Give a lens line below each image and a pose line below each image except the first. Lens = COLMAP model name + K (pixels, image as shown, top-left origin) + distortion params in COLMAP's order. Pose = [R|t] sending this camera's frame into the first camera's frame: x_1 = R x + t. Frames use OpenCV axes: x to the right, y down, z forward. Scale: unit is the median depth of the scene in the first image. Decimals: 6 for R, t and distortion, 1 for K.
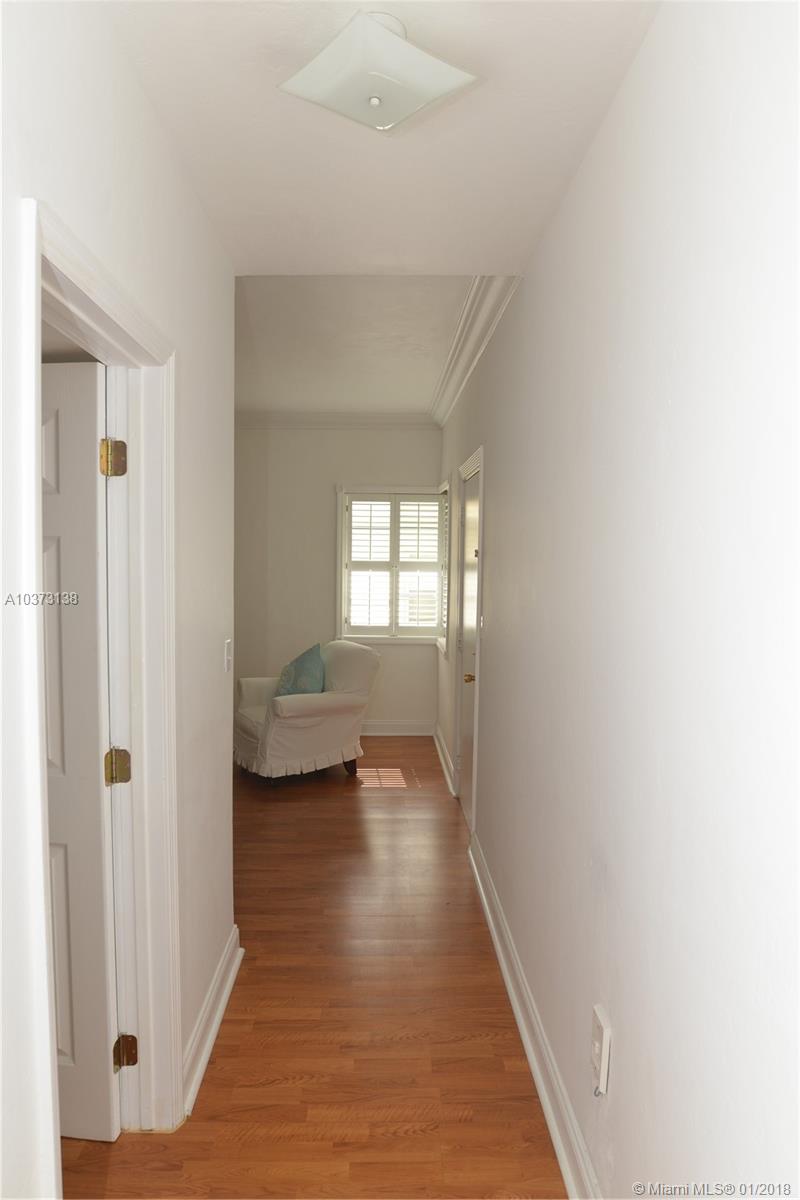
lens RADIAL K [[750.1, 0, 399.3], [0, 750.1, 610.2], [0, 0, 1]] dist [-0.049612, 0.011195]
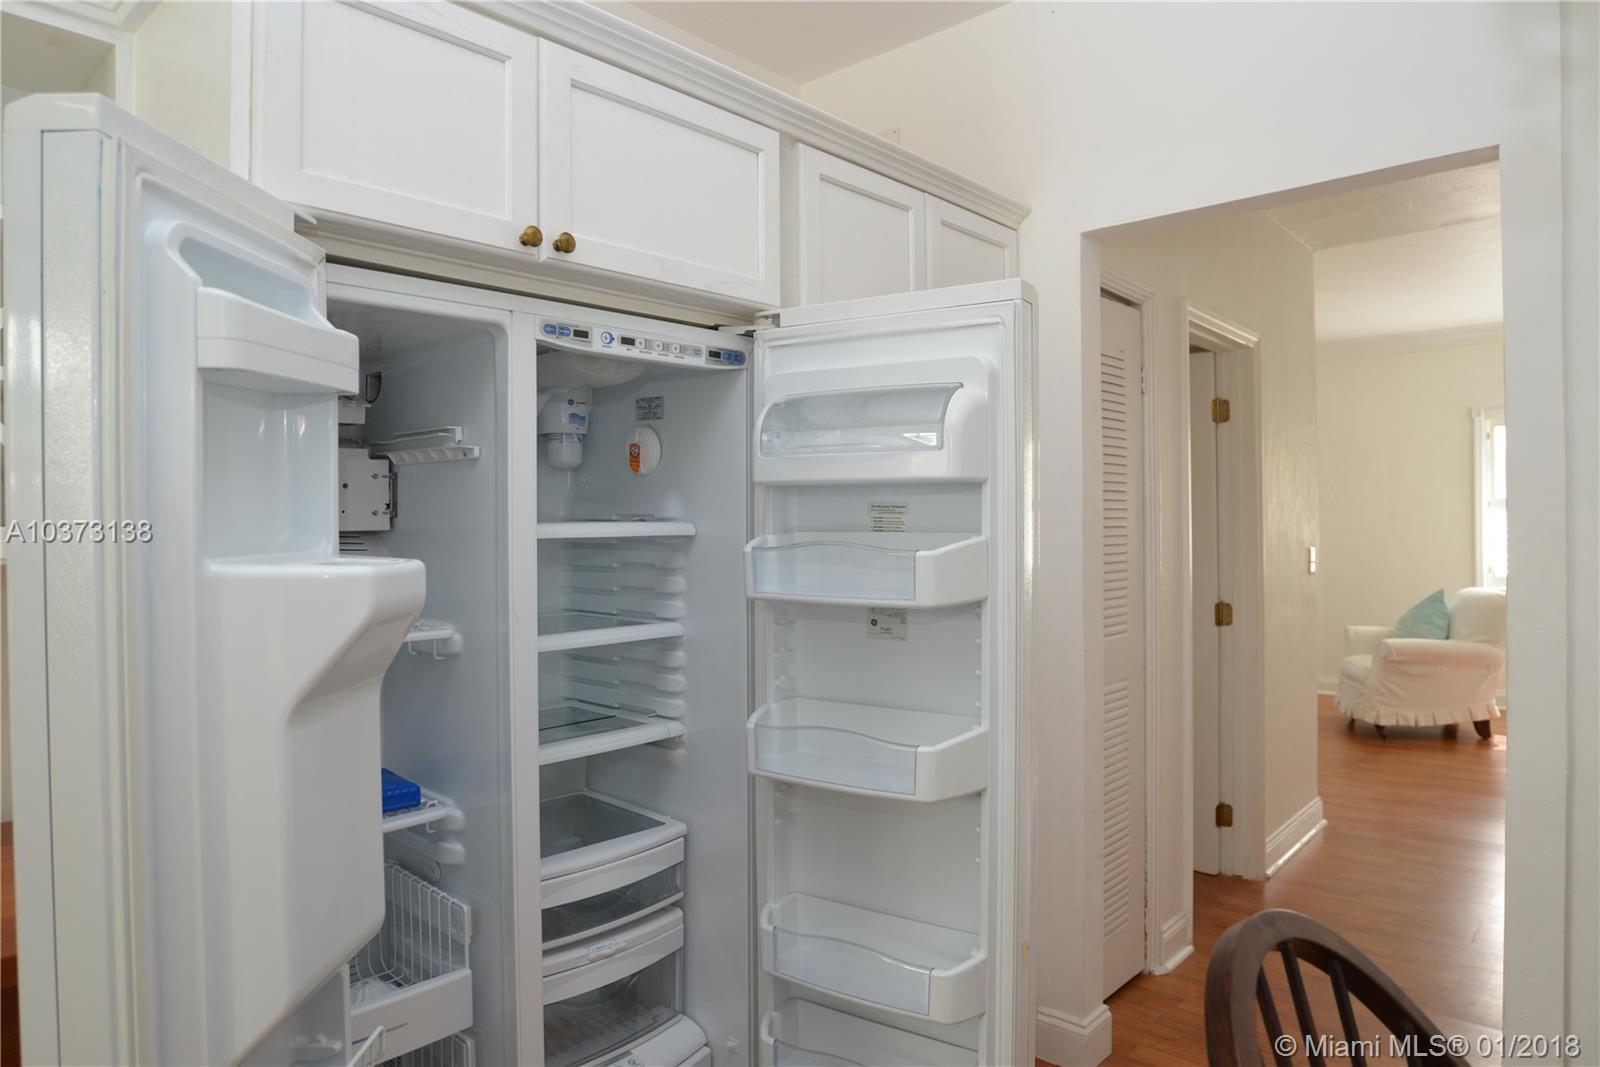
lens RADIAL K [[1000.1, 0, 800.1], [0, 1000.1, 536.3], [0, 0, 1]] dist [-0.049612, 0.011195]
pose [[0.732526, -0.019487, -0.680460, 0.131318], [-0.023828, 0.998244, -0.054238, 0.065370], [0.680322, 0.055944, 0.730775, -0.384420]]
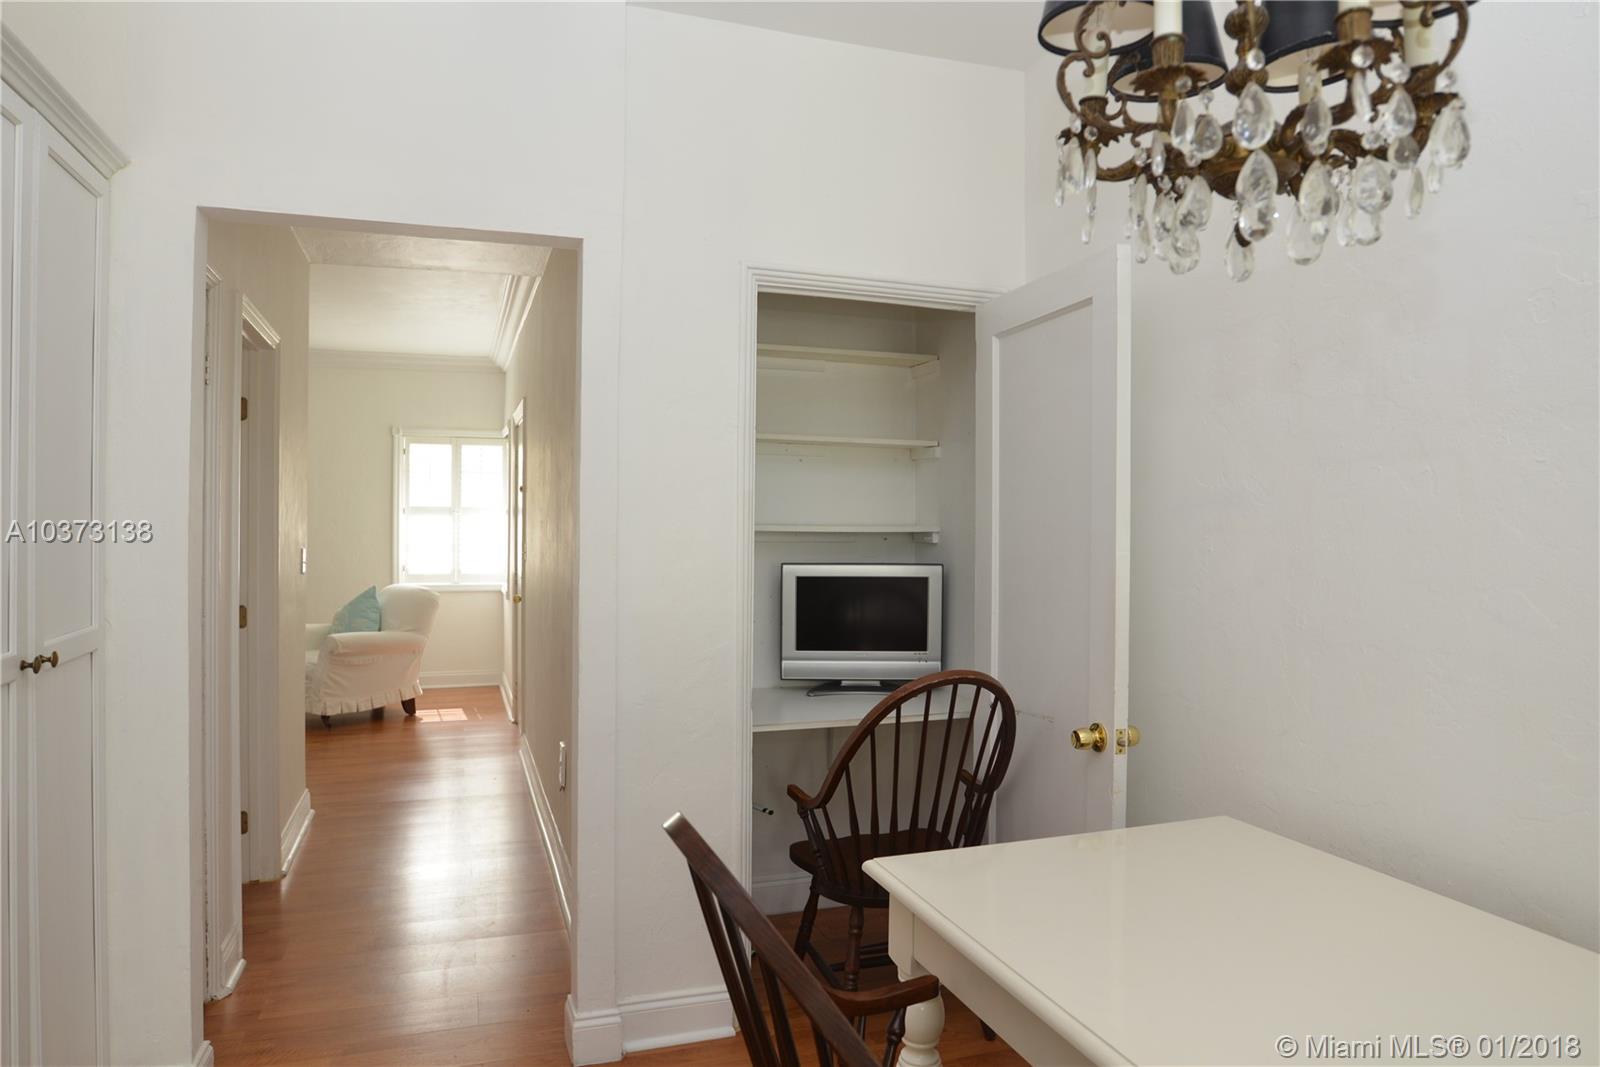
lens RADIAL K [[1000.1, 0, 810.2], [0, 1000.1, 536.8], [0, 0, 1]] dist [-0.049612, 0.011195]
pose [[0.950008, -0.007692, 0.312131, 0.032331], [0.025688, 0.998233, -0.053584, 0.066656], [-0.311168, 0.058923, 0.948527, -0.436531]]
